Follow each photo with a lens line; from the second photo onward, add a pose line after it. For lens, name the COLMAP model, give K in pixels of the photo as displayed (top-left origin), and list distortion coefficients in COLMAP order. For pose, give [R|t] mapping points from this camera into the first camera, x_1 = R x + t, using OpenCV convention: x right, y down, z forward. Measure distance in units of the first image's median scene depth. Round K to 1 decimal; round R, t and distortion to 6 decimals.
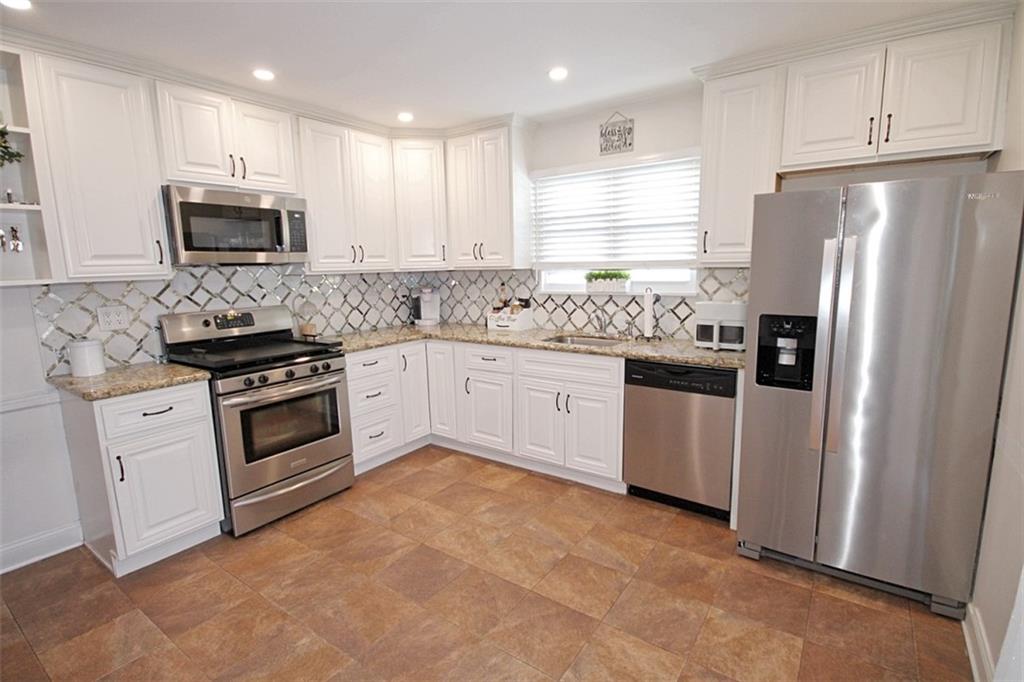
lens RADIAL K [[494.8, 0, 522.2], [0, 494.8, 338.9], [0, 0, 1]] dist [0.002934, -0.000091]
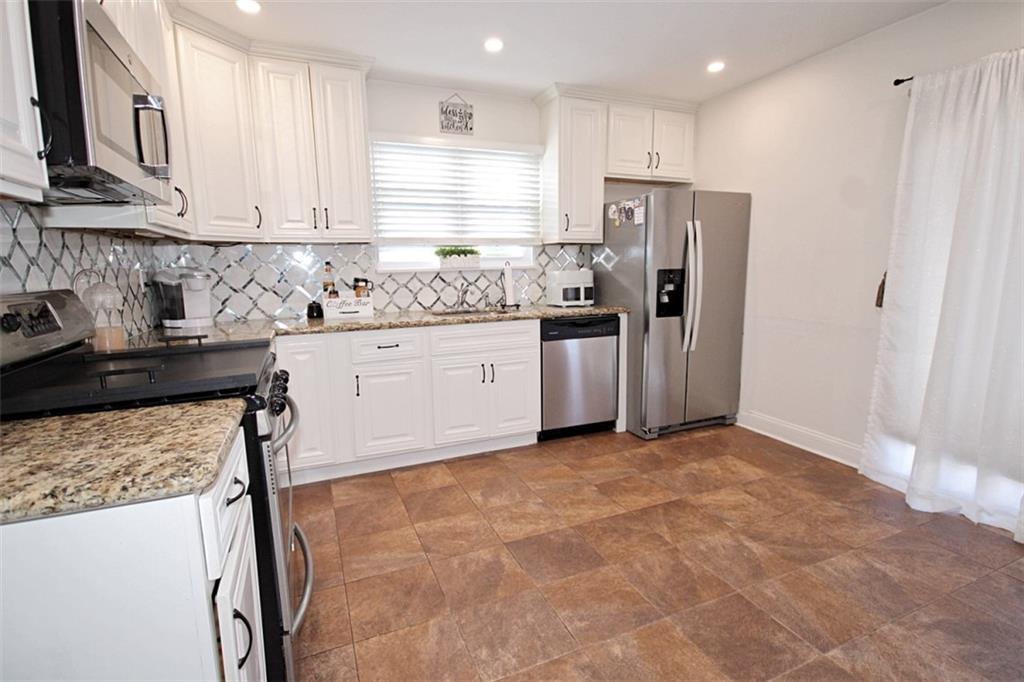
lens RADIAL K [[494.8, 0, 522.2], [0, 494.8, 338.9], [0, 0, 1]] dist [0.002934, -0.000091]
pose [[0.522891, -0.115354, 0.844558, -0.759412], [0.137362, 0.989254, 0.050072, 0.020252], [-0.841259, 0.089828, 0.533118, 0.421190]]
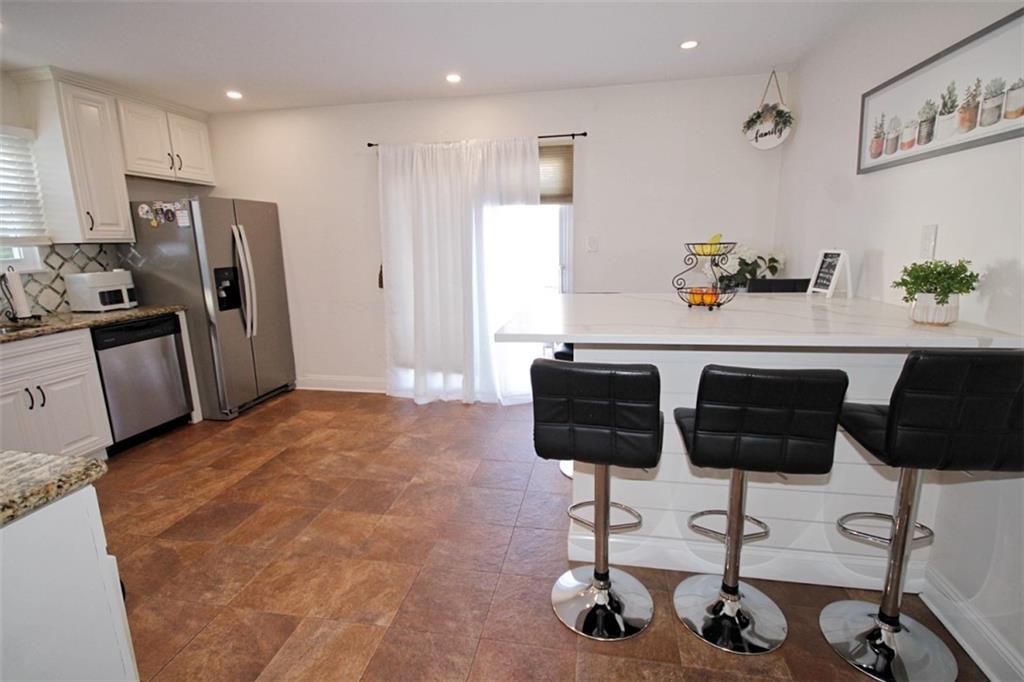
lens RADIAL K [[476.5, 0, 513.9], [0, 476.5, 339.7], [0, 0, 1]] dist [0.019598, -0.016131]
pose [[-0.414098, -0.164946, 0.895163, -1.061194], [0.164043, 0.953818, 0.251639, -0.044890], [-0.895329, 0.251048, -0.367915, 0.556039]]
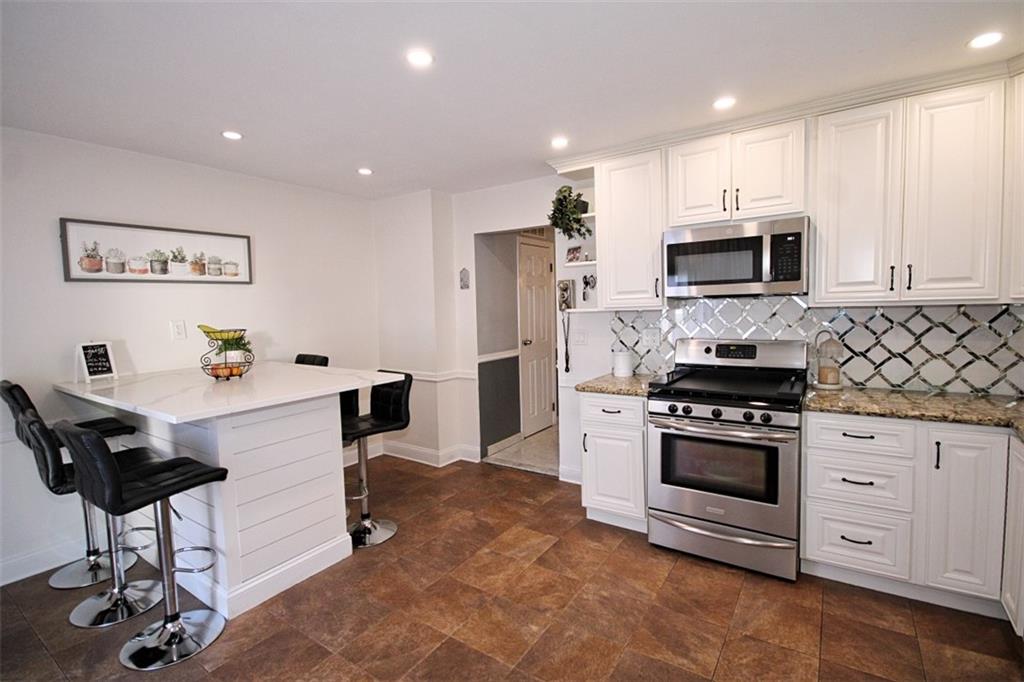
lens RADIAL K [[476.5, 0, 513.9], [0, 476.5, 339.7], [0, 0, 1]] dist [0.019598, -0.016131]
pose [[0.011126, 0.092066, -0.995691, 0.392854], [-0.126321, 0.987904, 0.089935, -0.094393], [0.991927, 0.124776, 0.022621, 0.551846]]
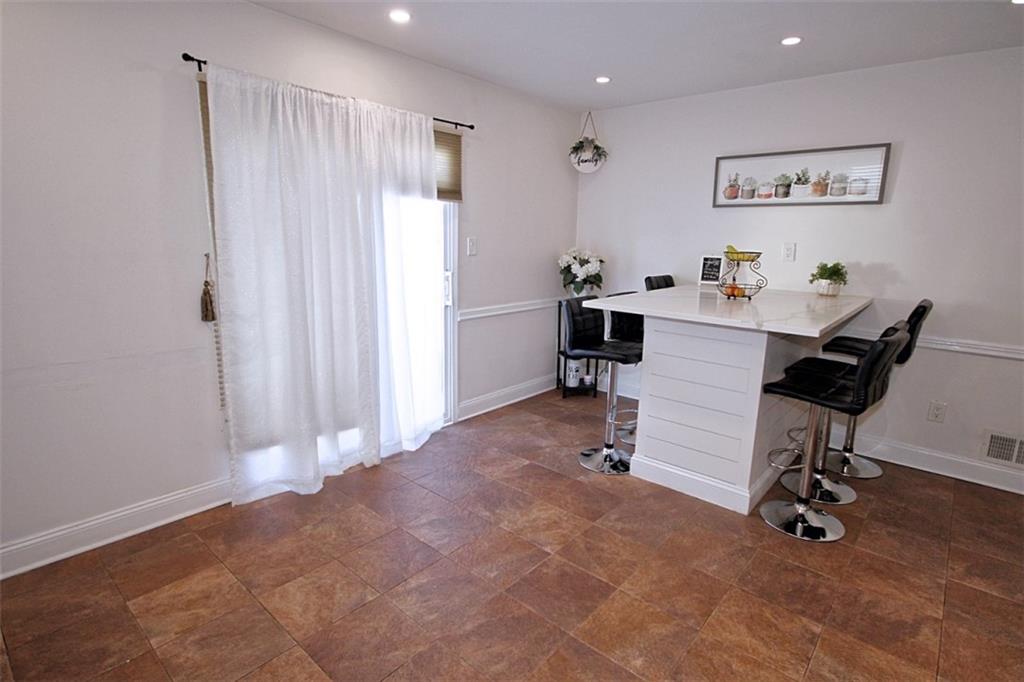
lens RADIAL K [[515.5, 0, 515.6], [0, 515.5, 341.1], [0, 0, 1]] dist [0.000631, -0.000066]
pose [[-0.993659, -0.025934, 0.109402, -0.203810], [0.013736, 0.937748, 0.347046, -0.156032], [-0.111592, 0.346348, -0.931445, 1.092419]]
